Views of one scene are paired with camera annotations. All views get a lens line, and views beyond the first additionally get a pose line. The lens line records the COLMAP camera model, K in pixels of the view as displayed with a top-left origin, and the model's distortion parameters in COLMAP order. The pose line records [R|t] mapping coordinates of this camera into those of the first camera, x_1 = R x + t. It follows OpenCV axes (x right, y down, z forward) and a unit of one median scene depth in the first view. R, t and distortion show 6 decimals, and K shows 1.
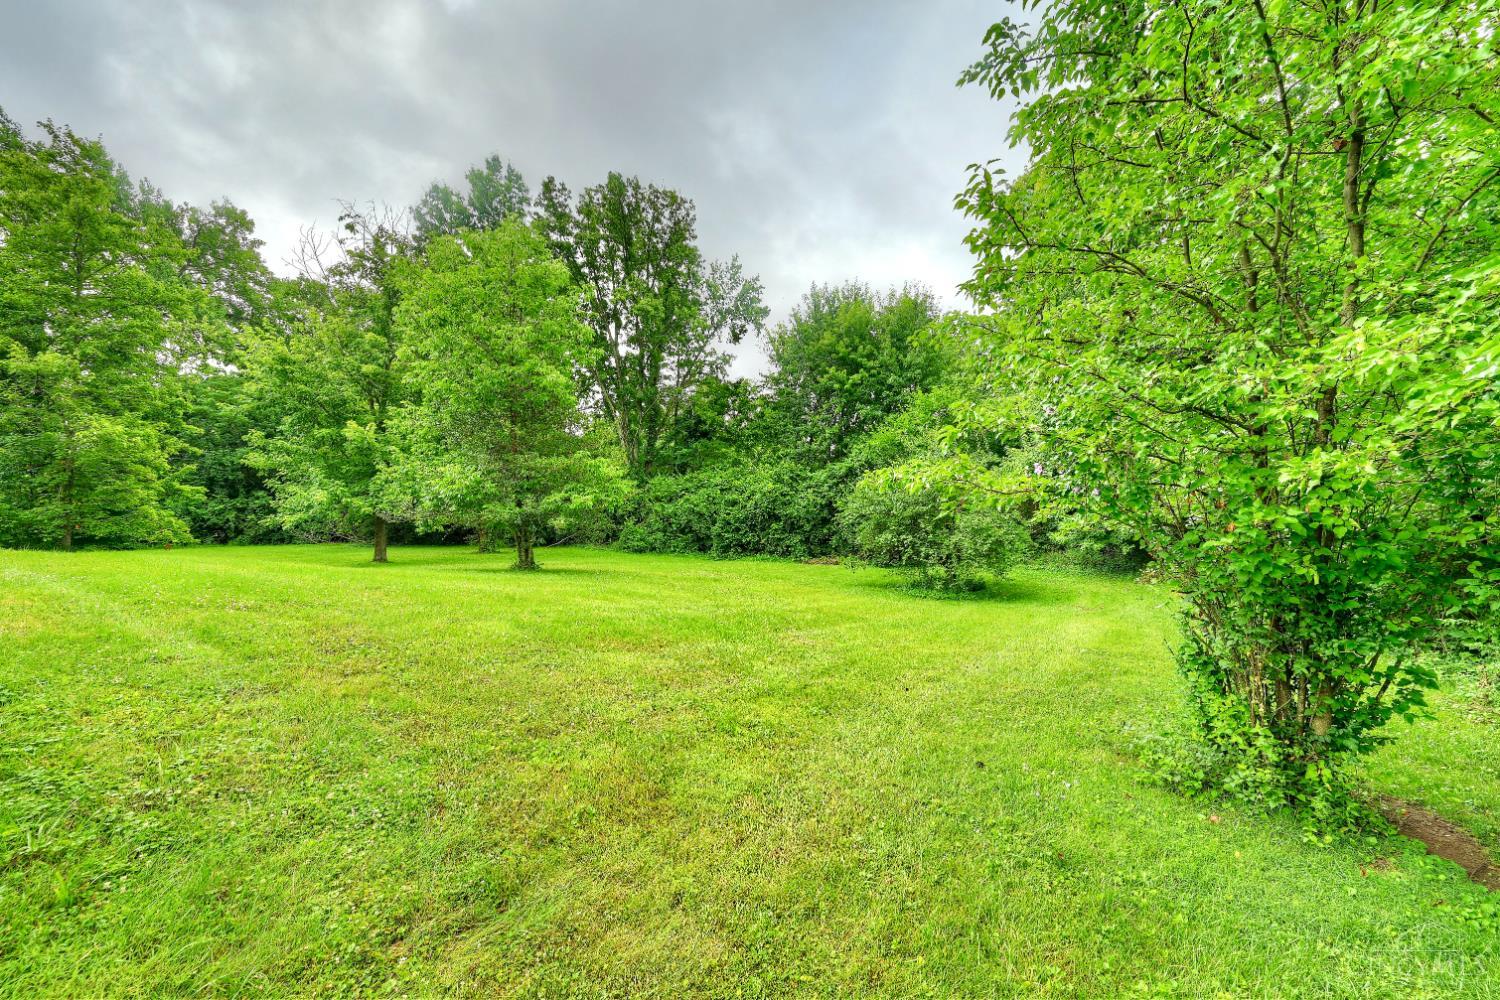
lens RADIAL K [[586.5, 0, 752.7], [0, 586.5, 497.9], [0, 0, 1]] dist [-0.000773, 0.000264]
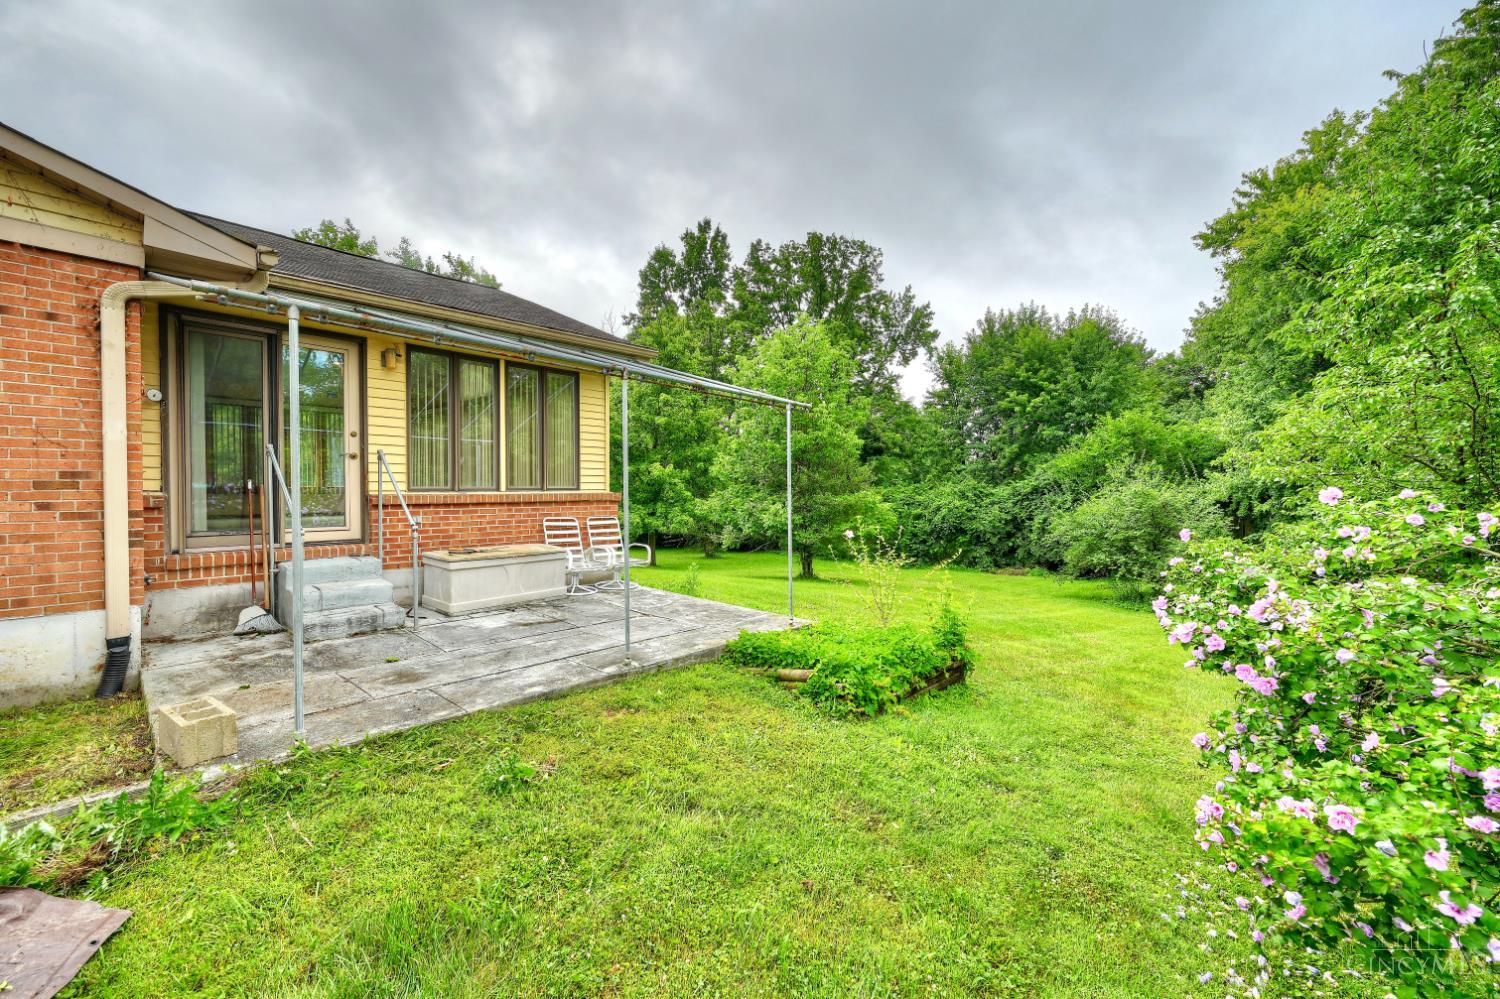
lens RADIAL K [[586.5, 0, 747.2], [0, 586.5, 498.9], [0, 0, 1]] dist [-0.000773, 0.000264]
pose [[0.977900, 0.000477, -0.209073, -0.117478], [0.000191, 0.999995, 0.003175, -0.028805], [0.209074, -0.003145, 0.977895, -0.156324]]
